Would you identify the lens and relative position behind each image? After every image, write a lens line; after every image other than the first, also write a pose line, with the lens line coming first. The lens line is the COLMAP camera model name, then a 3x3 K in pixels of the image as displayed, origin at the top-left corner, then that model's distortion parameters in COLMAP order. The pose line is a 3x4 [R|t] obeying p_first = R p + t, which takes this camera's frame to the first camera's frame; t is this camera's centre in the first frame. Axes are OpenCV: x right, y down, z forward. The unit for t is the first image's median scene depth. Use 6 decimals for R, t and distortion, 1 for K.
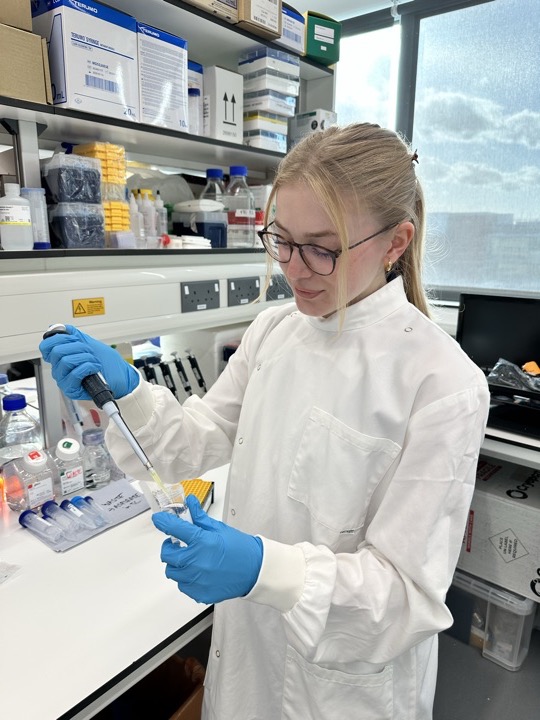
lens RADIAL K [[519.9, 0, 270.0], [0, 519.9, 360.0], [0, 0, 1]] dist [0.038480, -0.051787]
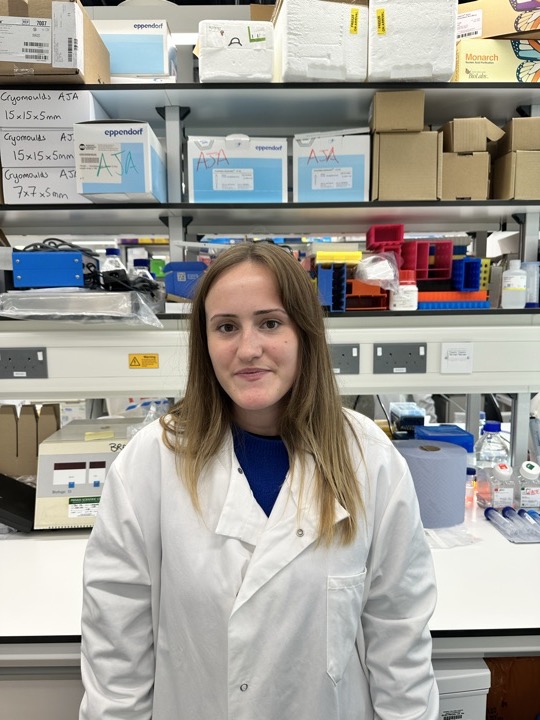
lens RADIAL K [[519.9, 0, 270.0], [0, 519.9, 360.0], [0, 0, 1]] dist [0.038480, -0.051787]
pose [[0.652297, 0.069324, -0.754787, 0.122824], [-0.163234, 0.985290, -0.050575, 0.083612], [0.740178, 0.156196, 0.654018, -0.292158]]
